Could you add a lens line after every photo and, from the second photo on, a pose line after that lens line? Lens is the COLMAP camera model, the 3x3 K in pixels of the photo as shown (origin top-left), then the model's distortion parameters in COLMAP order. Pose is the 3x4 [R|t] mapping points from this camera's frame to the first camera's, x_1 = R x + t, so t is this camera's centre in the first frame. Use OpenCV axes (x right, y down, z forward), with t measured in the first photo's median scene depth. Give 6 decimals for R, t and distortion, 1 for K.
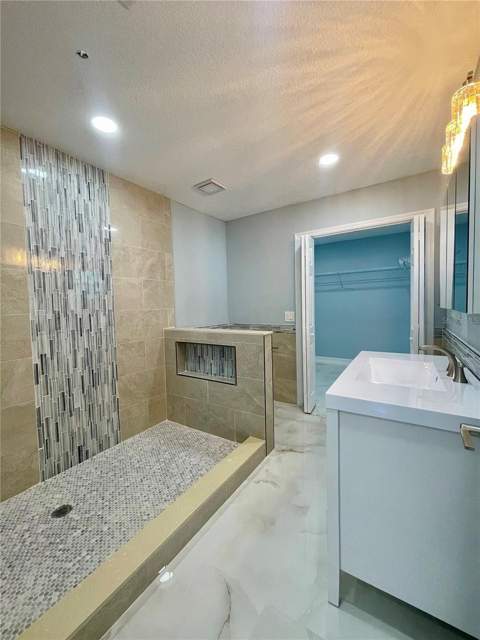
lens RADIAL K [[259.0, 0, 242.3], [0, 259.0, 318.2], [0, 0, 1]] dist [-0.003743, 0.000543]
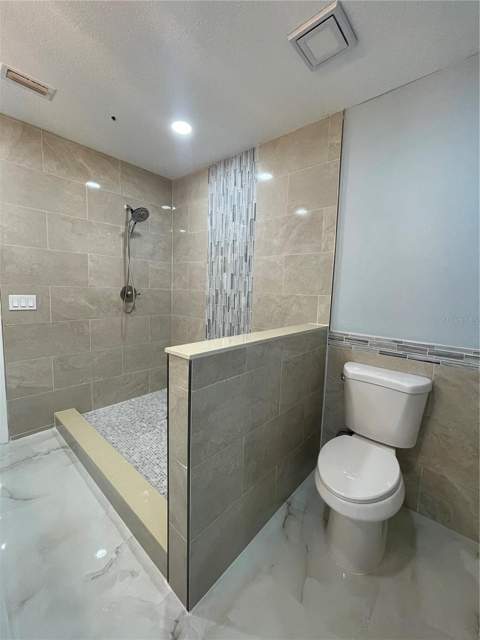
lens RADIAL K [[259.0, 0, 243.1], [0, 259.0, 316.7], [0, 0, 1]] dist [-0.003743, 0.000543]
pose [[-0.155076, 0.131163, -0.979157, 0.533329], [-0.078791, 0.986348, 0.144605, -0.085469], [0.984755, 0.099574, -0.142625, 1.226837]]
